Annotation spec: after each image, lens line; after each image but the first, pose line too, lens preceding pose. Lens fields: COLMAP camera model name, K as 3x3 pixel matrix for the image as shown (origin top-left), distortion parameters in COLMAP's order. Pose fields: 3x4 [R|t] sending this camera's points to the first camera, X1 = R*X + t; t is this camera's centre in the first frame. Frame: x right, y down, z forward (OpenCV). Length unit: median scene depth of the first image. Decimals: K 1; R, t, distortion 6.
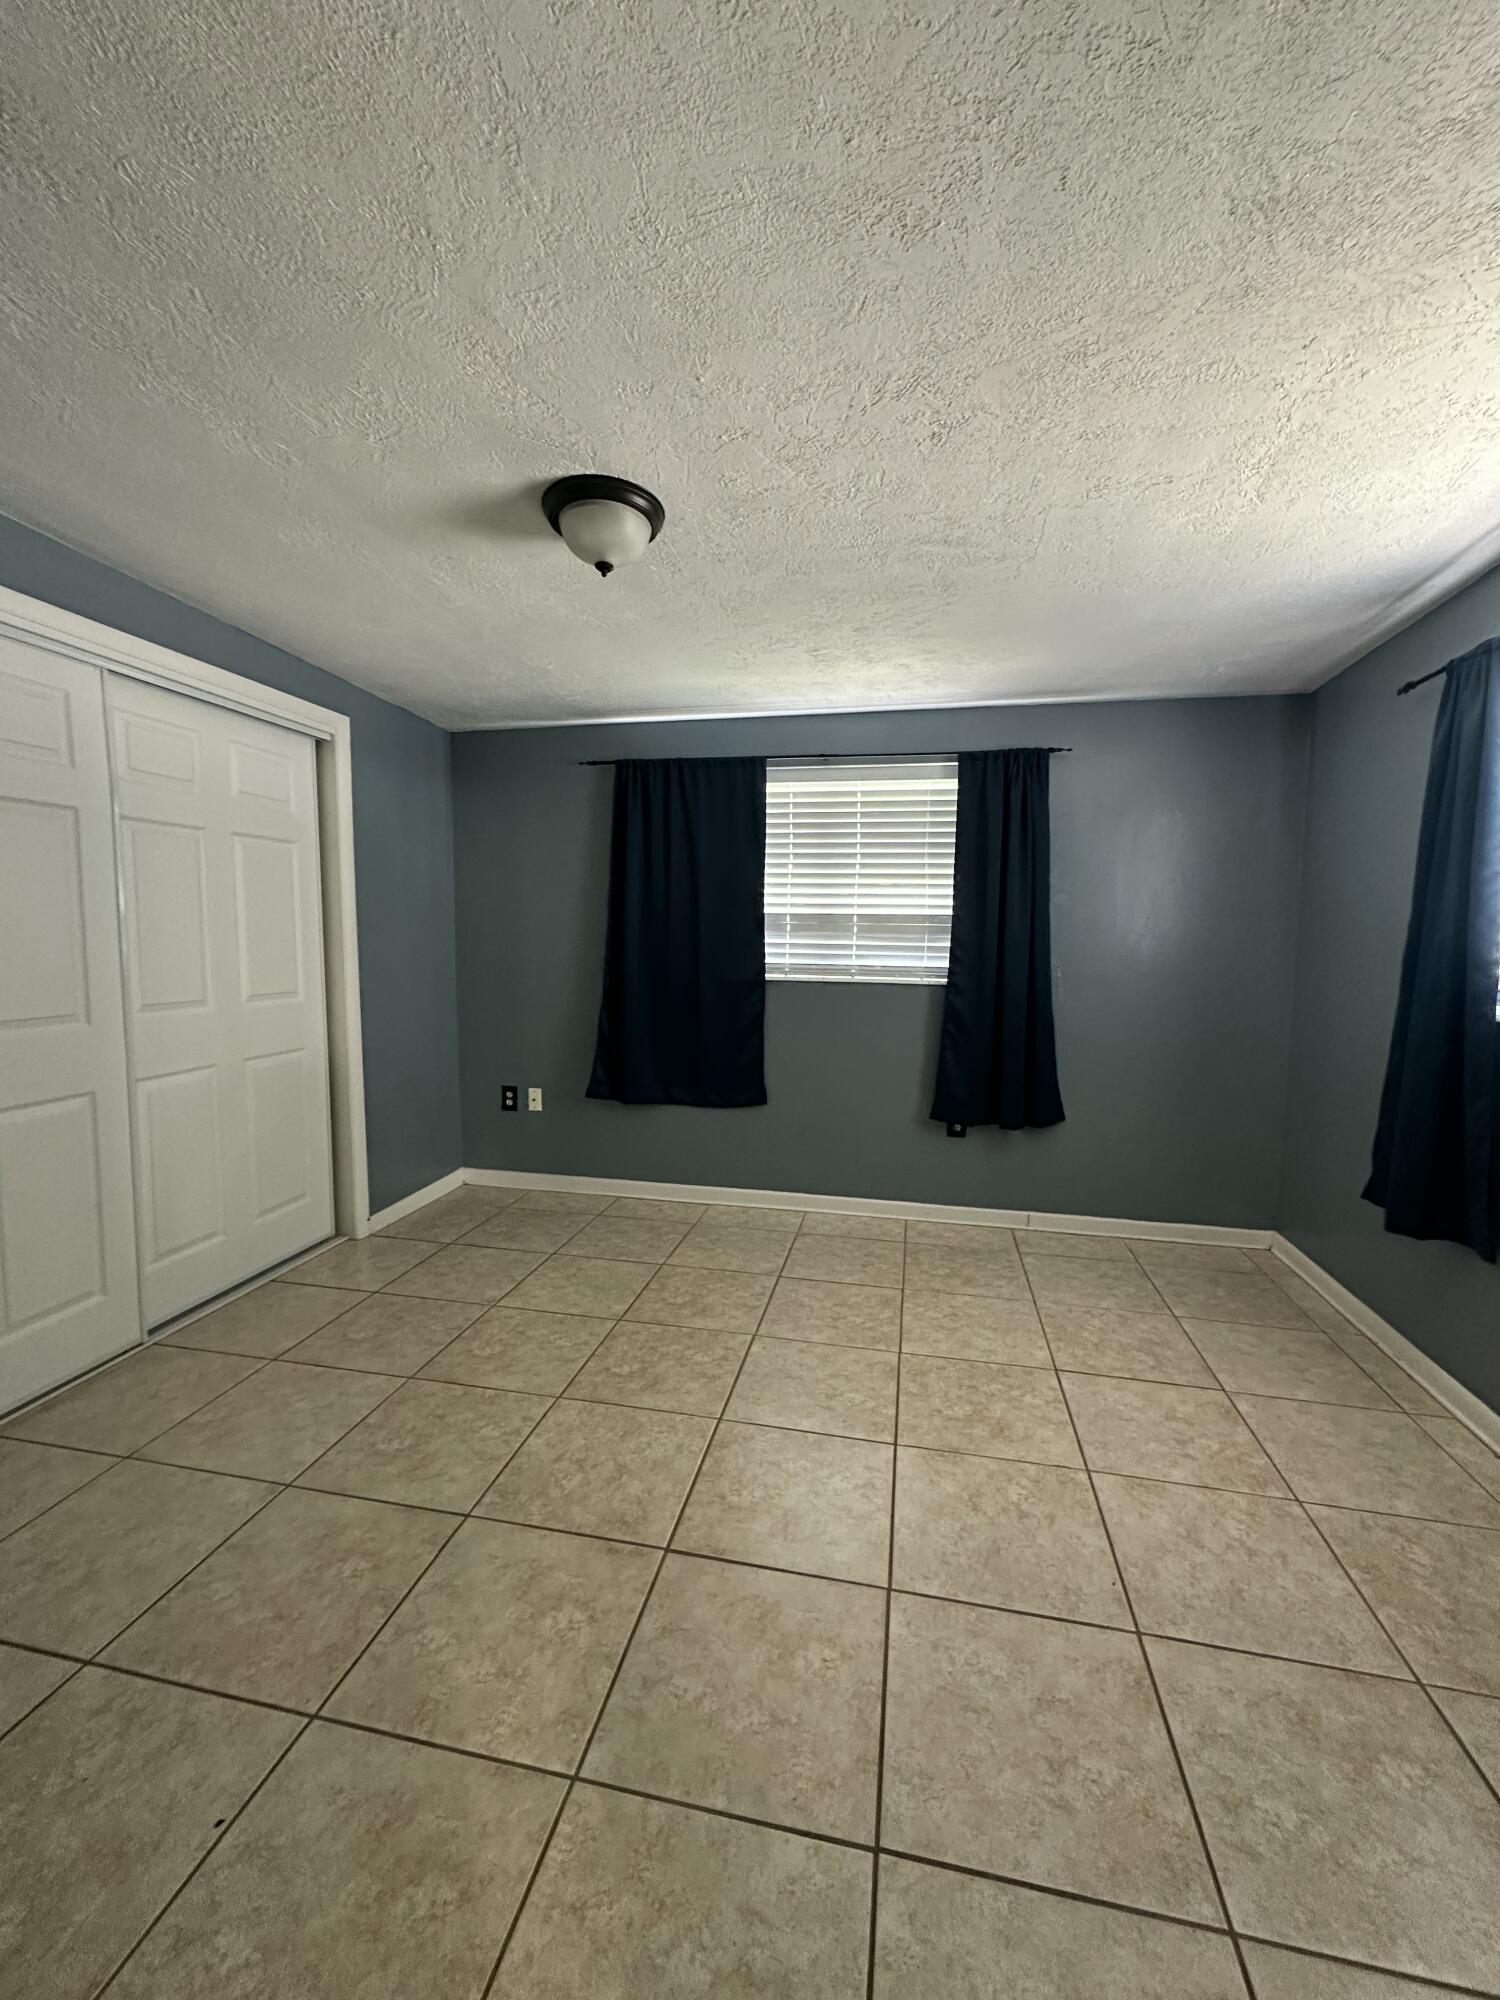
lens RADIAL K [[795.3, 0, 751.9], [0, 795.3, 998.7], [0, 0, 1]] dist [-0.001470, 0.000757]
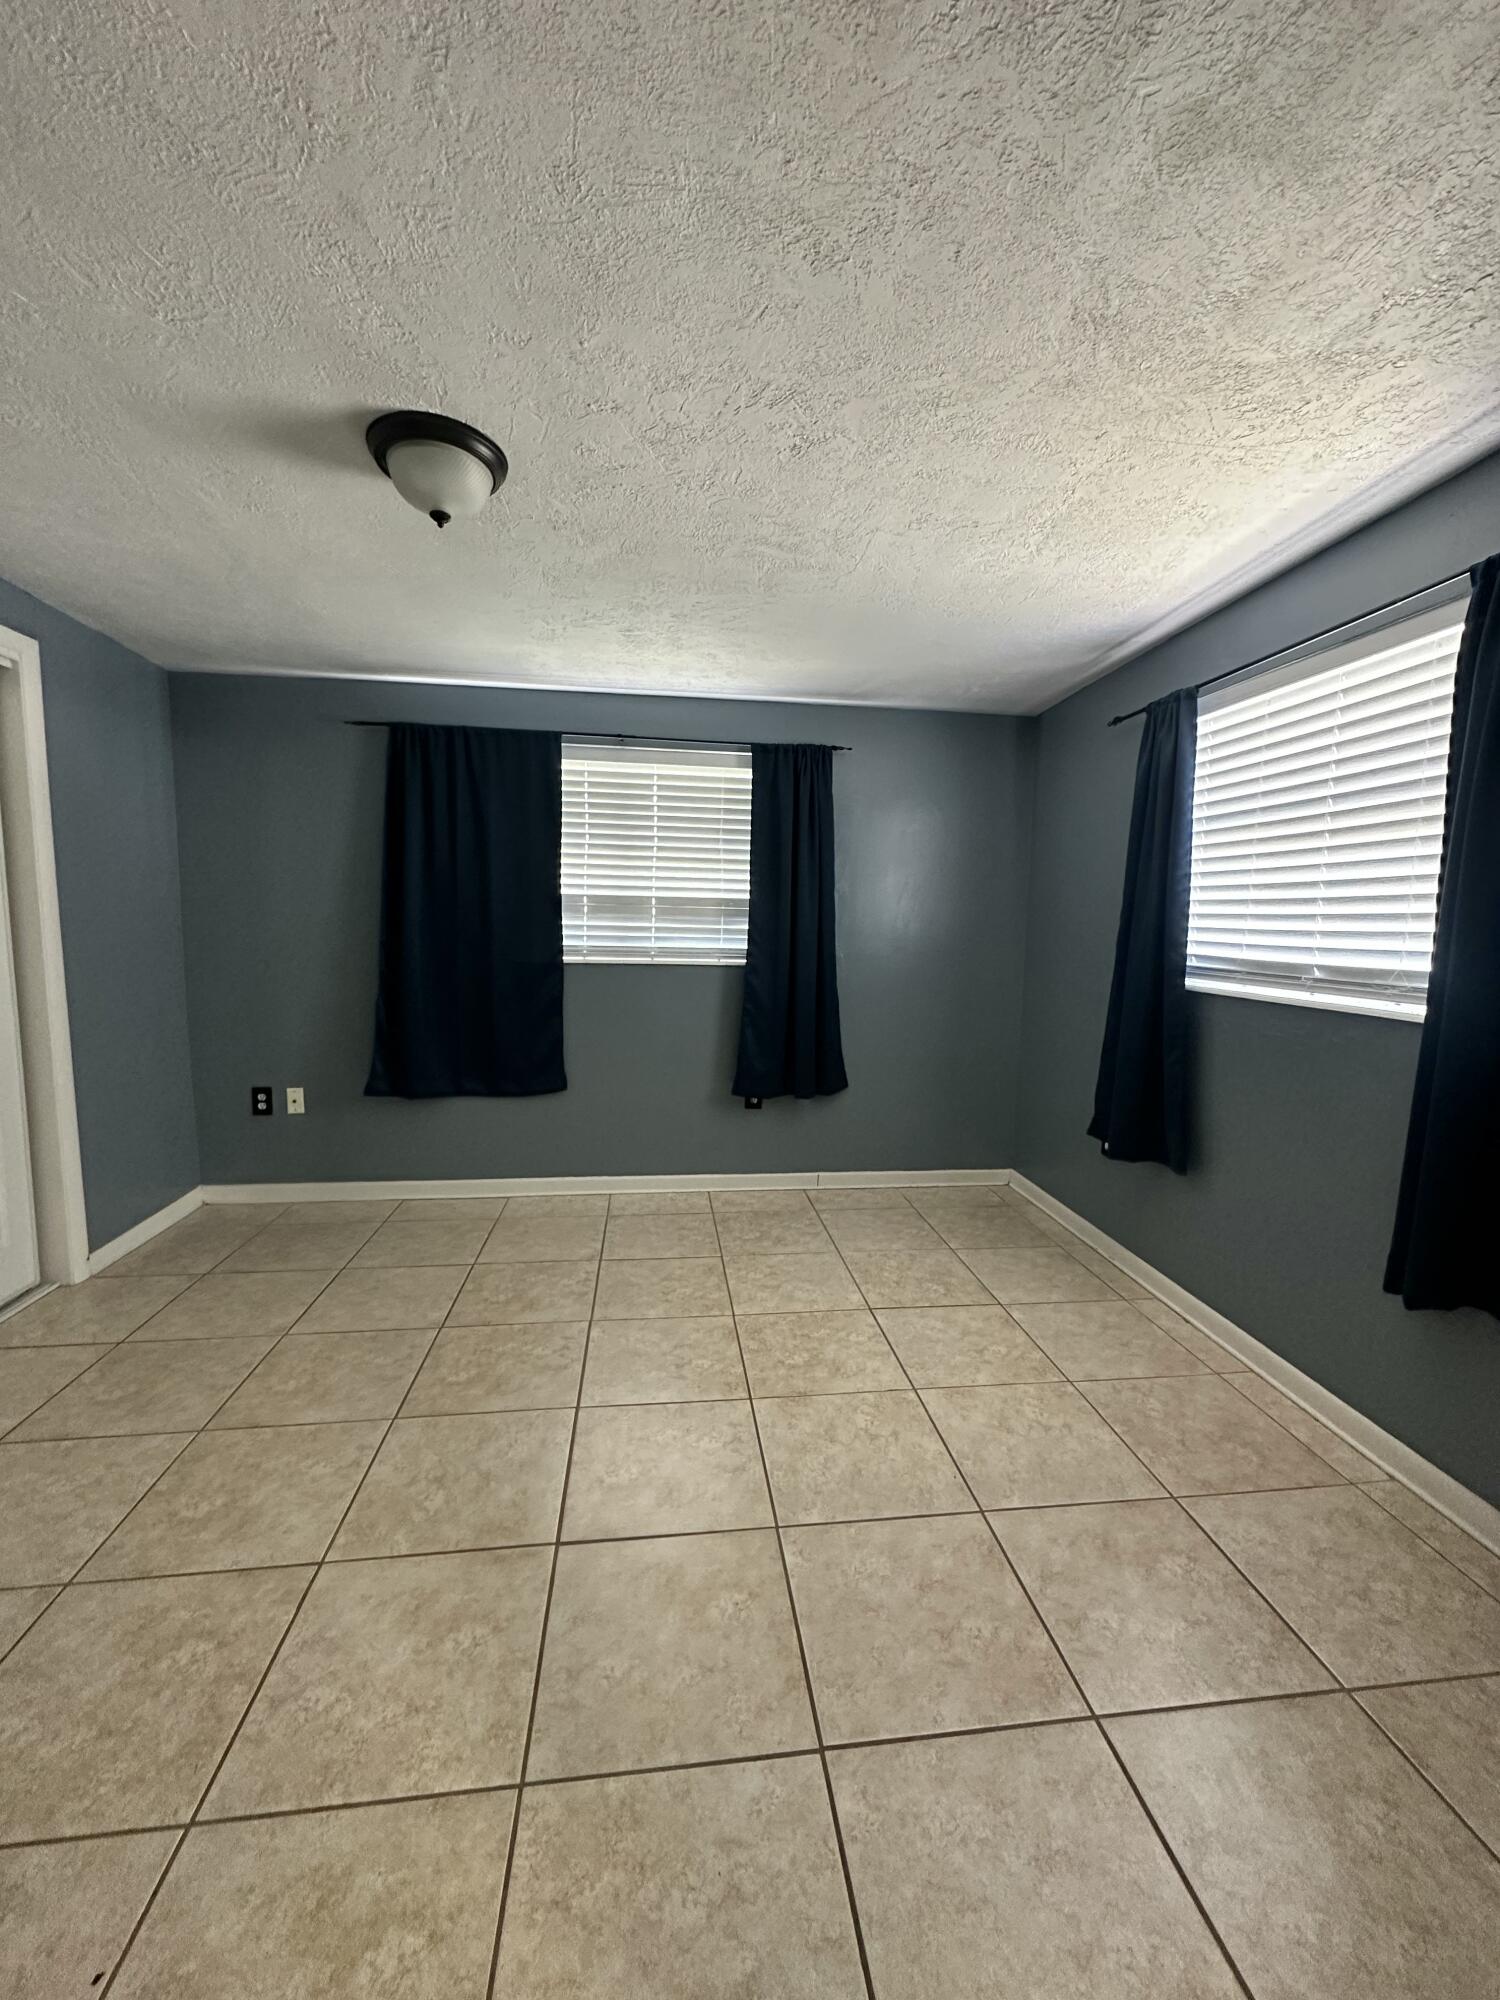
lens RADIAL K [[795.3, 0, 751.9], [0, 795.3, 998.7], [0, 0, 1]] dist [-0.001470, 0.000757]
pose [[0.946495, -0.026190, 0.321654, -0.153860], [0.018124, 0.999442, 0.028046, -0.005224], [-0.322209, -0.020715, 0.946442, 0.002243]]
